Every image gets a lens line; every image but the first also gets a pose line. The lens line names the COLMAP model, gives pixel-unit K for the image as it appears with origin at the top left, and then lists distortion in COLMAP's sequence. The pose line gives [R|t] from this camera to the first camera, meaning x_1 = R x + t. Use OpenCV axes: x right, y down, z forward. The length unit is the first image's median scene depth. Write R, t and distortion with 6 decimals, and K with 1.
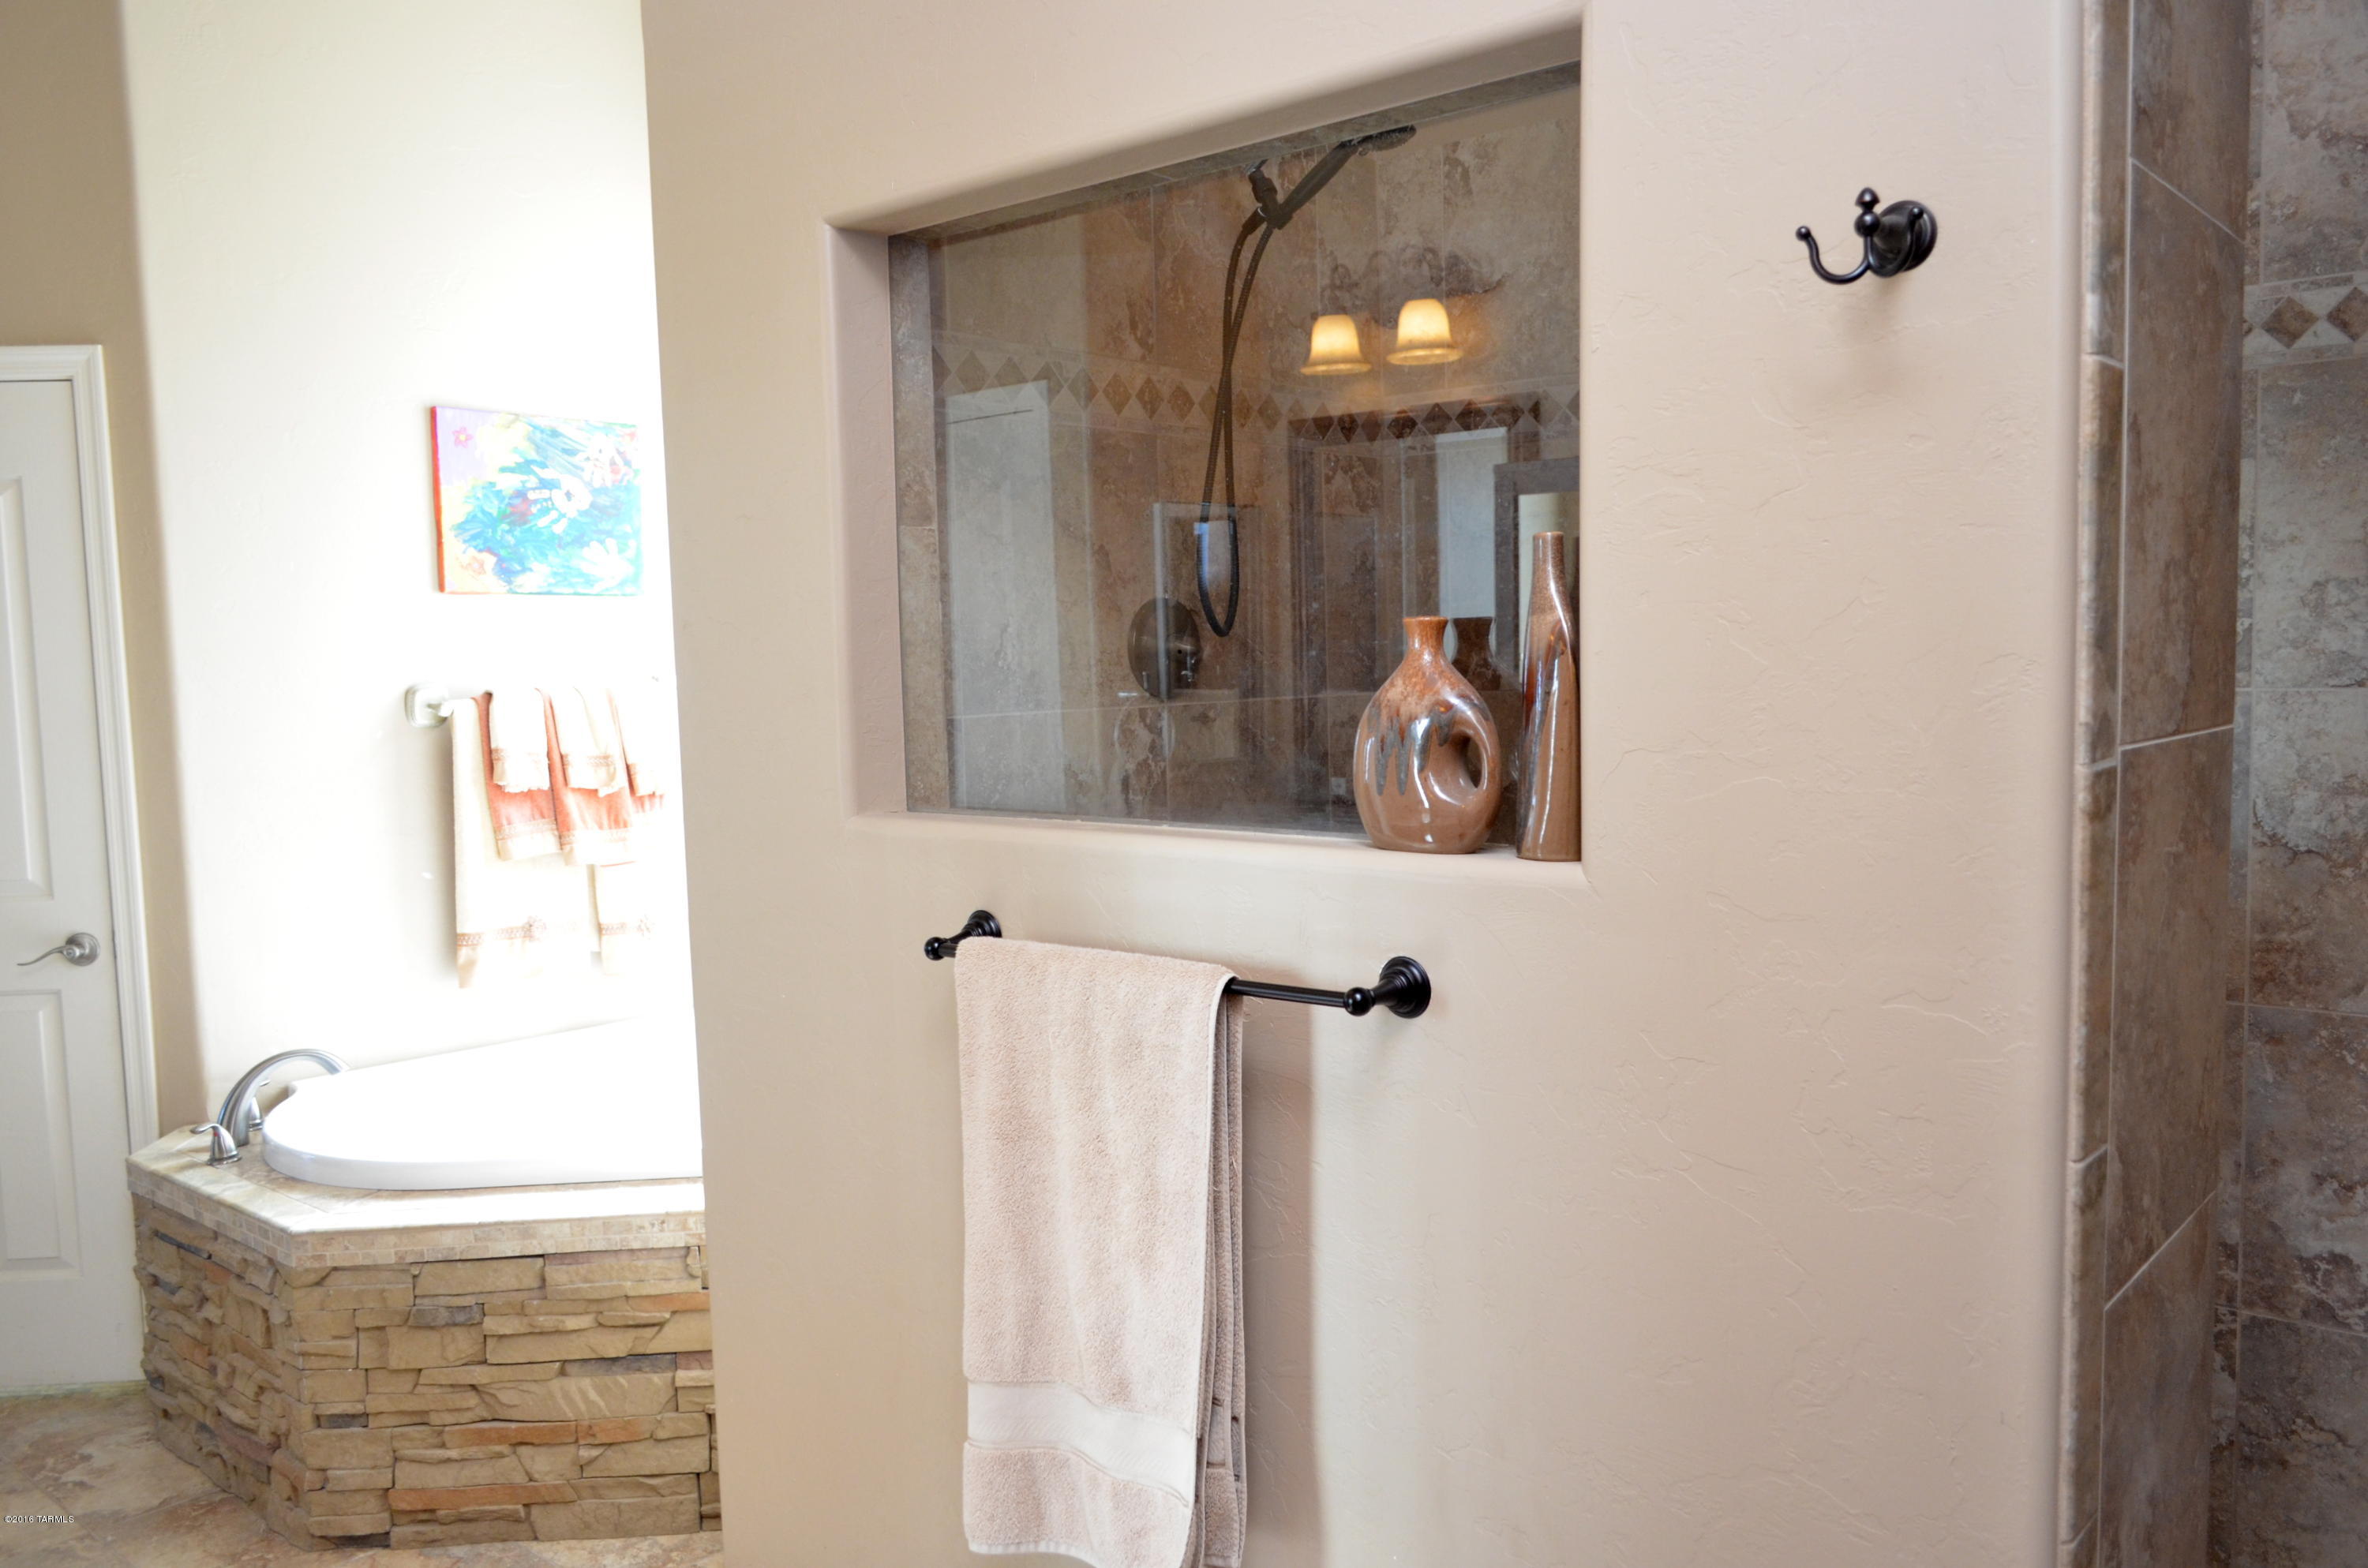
lens RADIAL K [[1836.8, 0, 1186.2], [0, 1836.8, 780.9], [0, 0, 1]] dist [-0.006290, -0.000257]
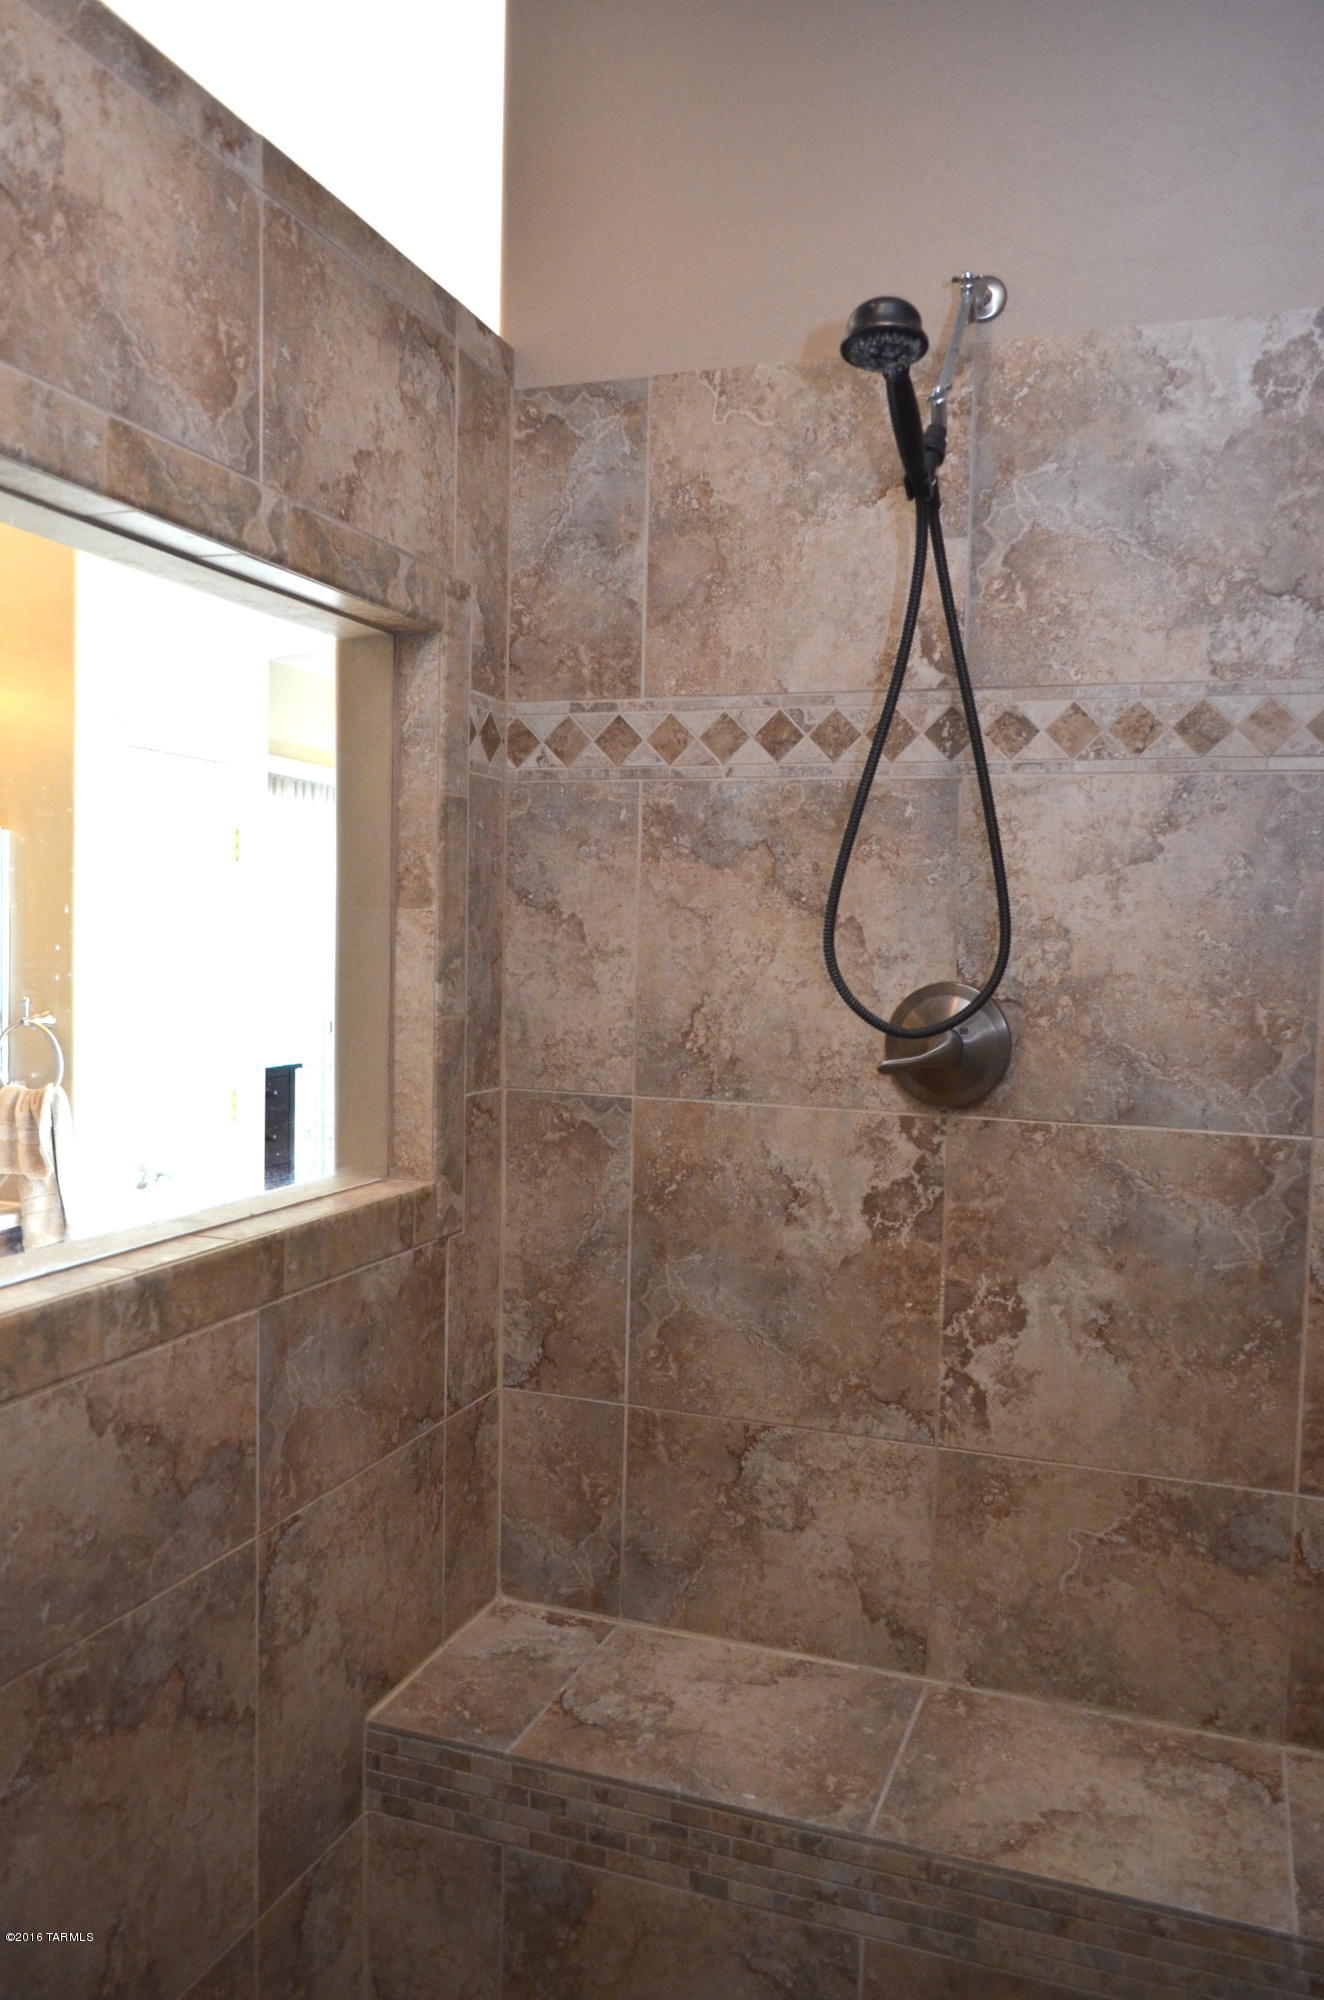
lens RADIAL K [[1551.6, 0, 662.1], [0, 1551.6, 1009.2], [0, 0, 1]] dist [-0.006290, -0.000257]
pose [[0.354511, 0.079182, -0.931693, 0.611057], [-0.097834, 0.994080, 0.047258, -0.115448], [0.929920, 0.074398, 0.360159, 0.689309]]
